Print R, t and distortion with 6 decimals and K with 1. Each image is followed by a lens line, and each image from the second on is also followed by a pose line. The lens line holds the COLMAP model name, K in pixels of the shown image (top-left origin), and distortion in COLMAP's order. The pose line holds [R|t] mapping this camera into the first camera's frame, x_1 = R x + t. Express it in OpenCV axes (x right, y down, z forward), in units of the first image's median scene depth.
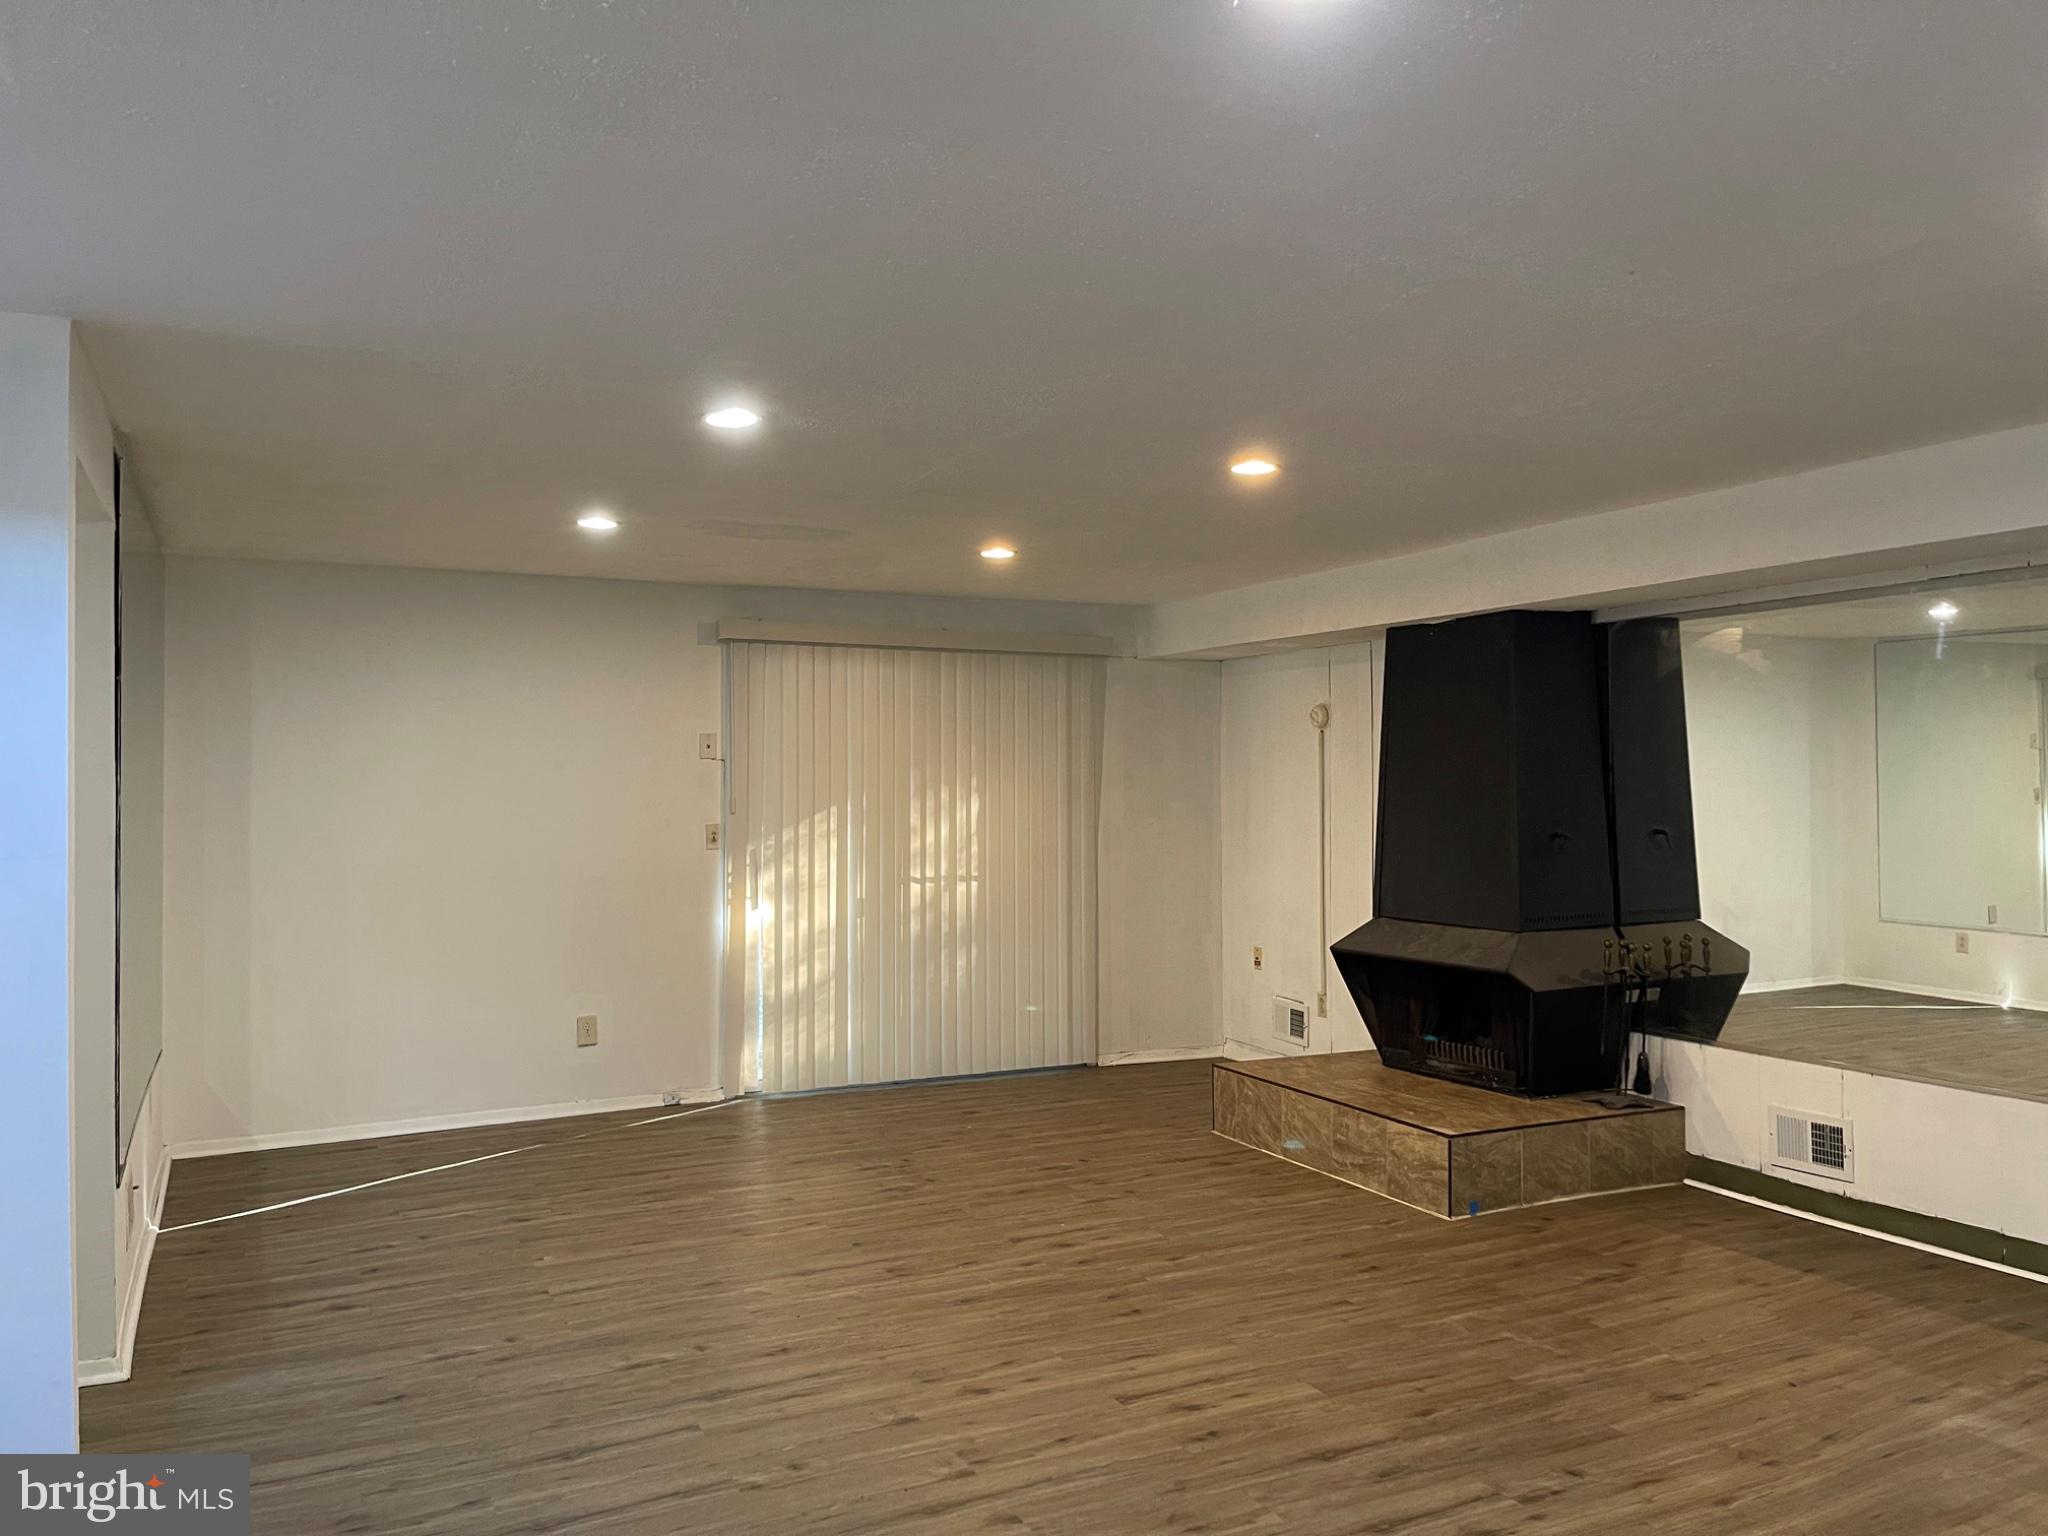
lens RADIAL K [[1532.3, 0, 1015.1], [0, 1532.3, 767.6], [0, 0, 1]] dist [0.068601, -0.082245]
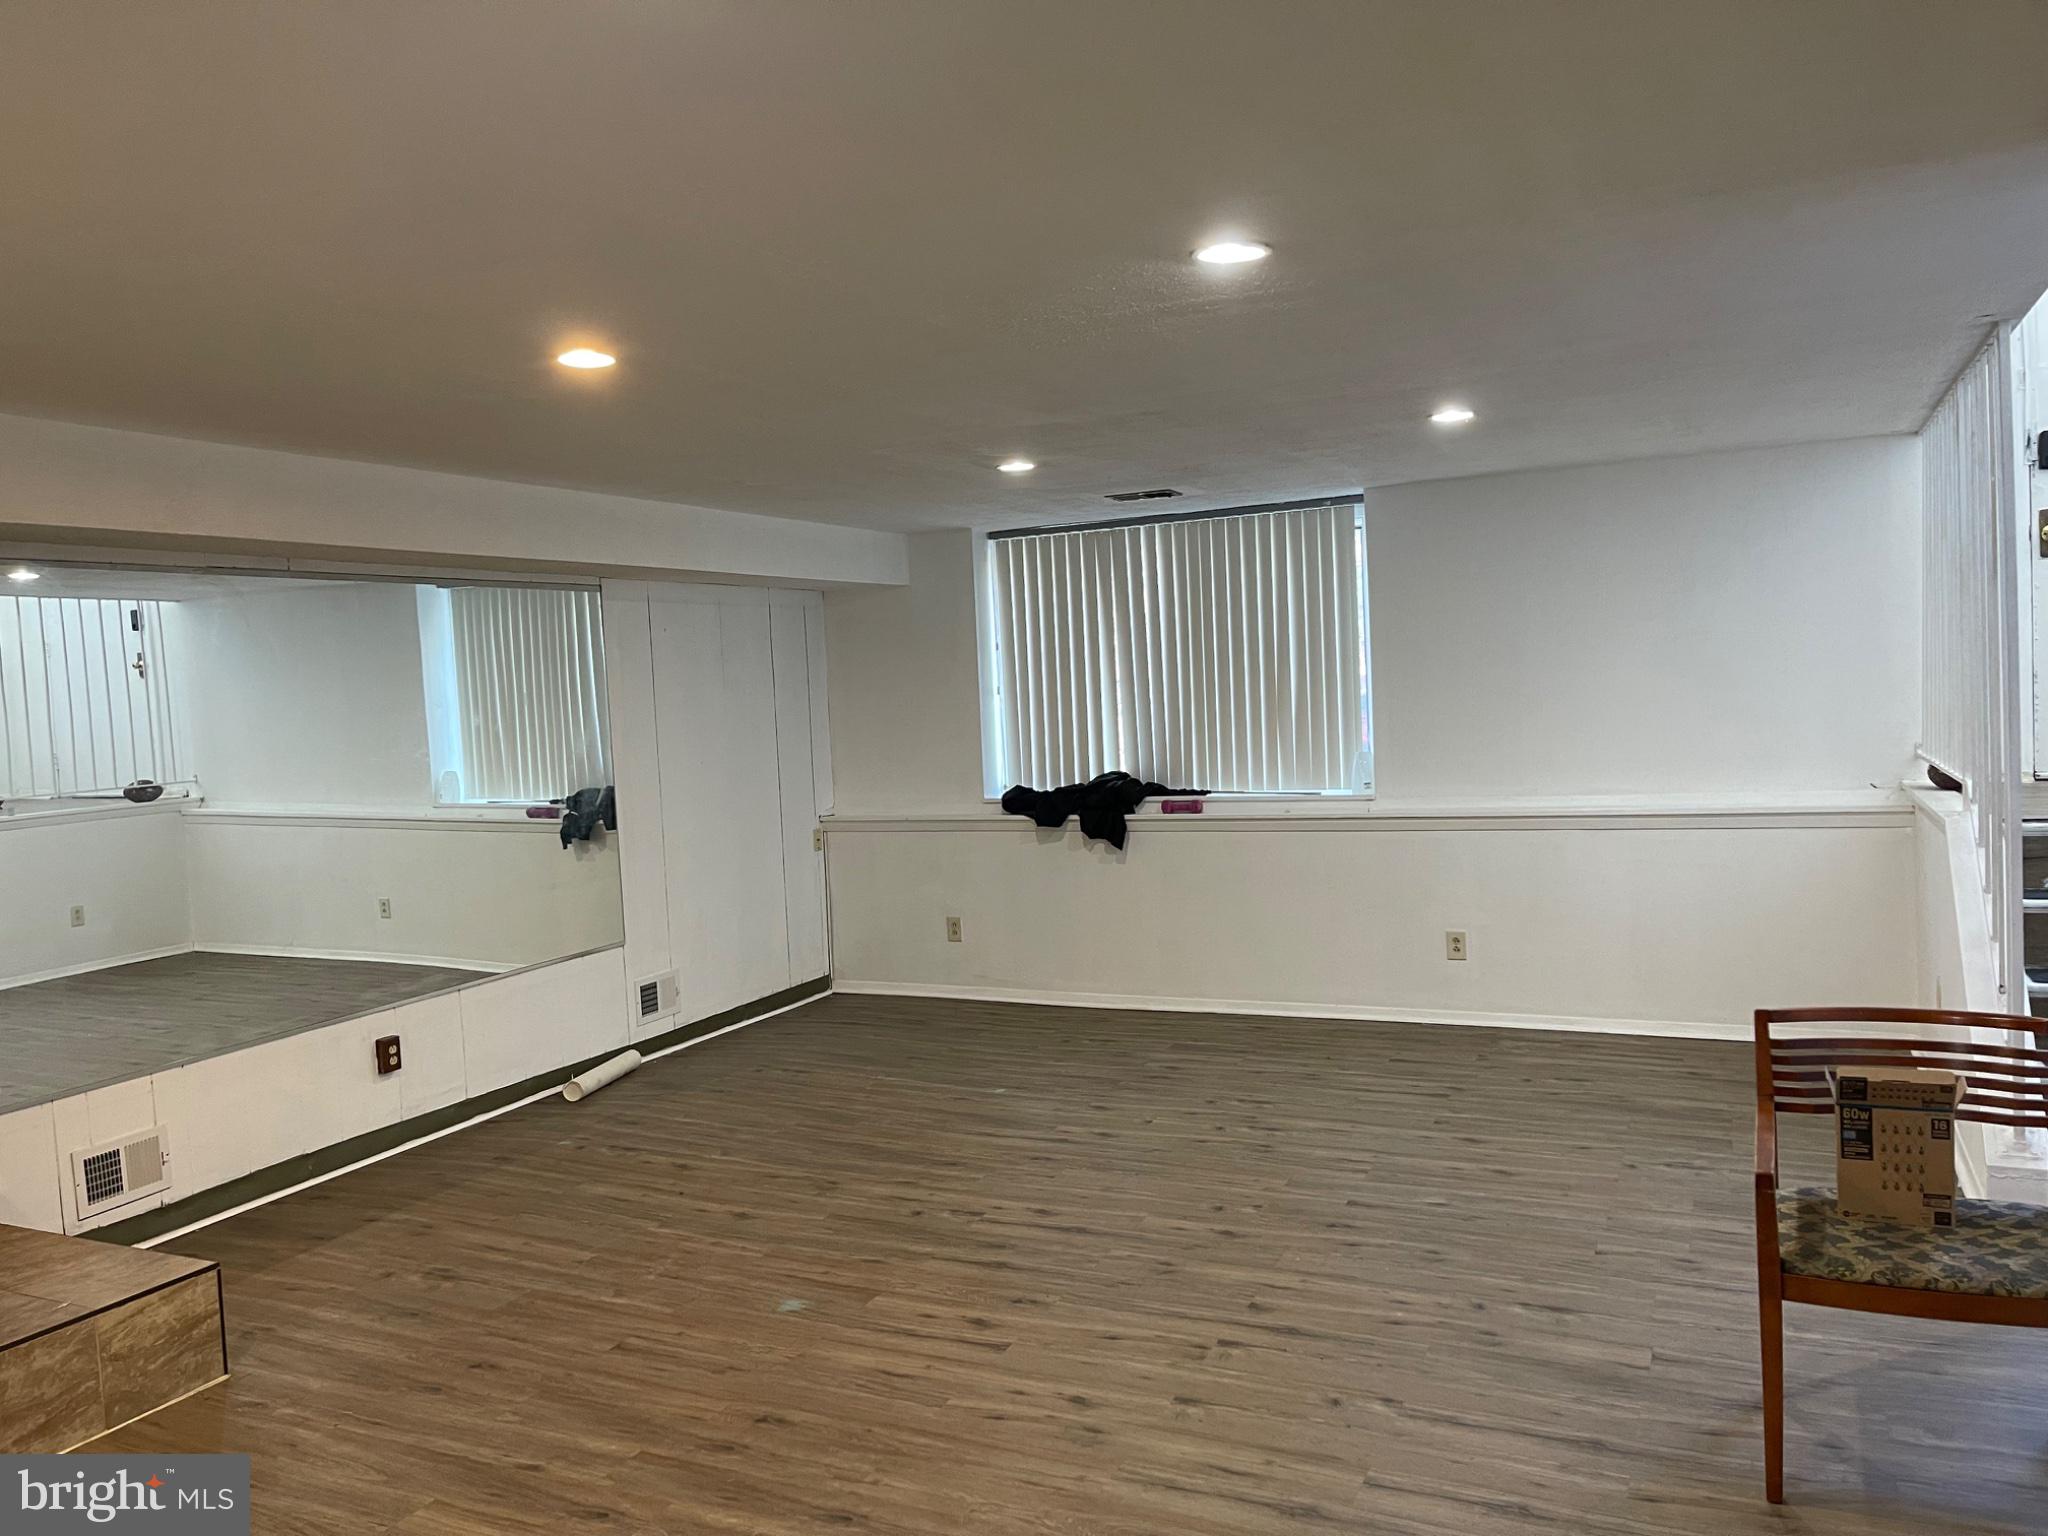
lens RADIAL K [[1532.3, 0, 1014.7], [0, 1532.3, 778.8], [0, 0, 1]] dist [0.068601, -0.082245]
pose [[-0.616975, -0.012529, 0.786883, -0.633081], [0.042272, 0.997902, 0.049032, -0.010326], [-0.785846, 0.063515, -0.615151, 1.387893]]
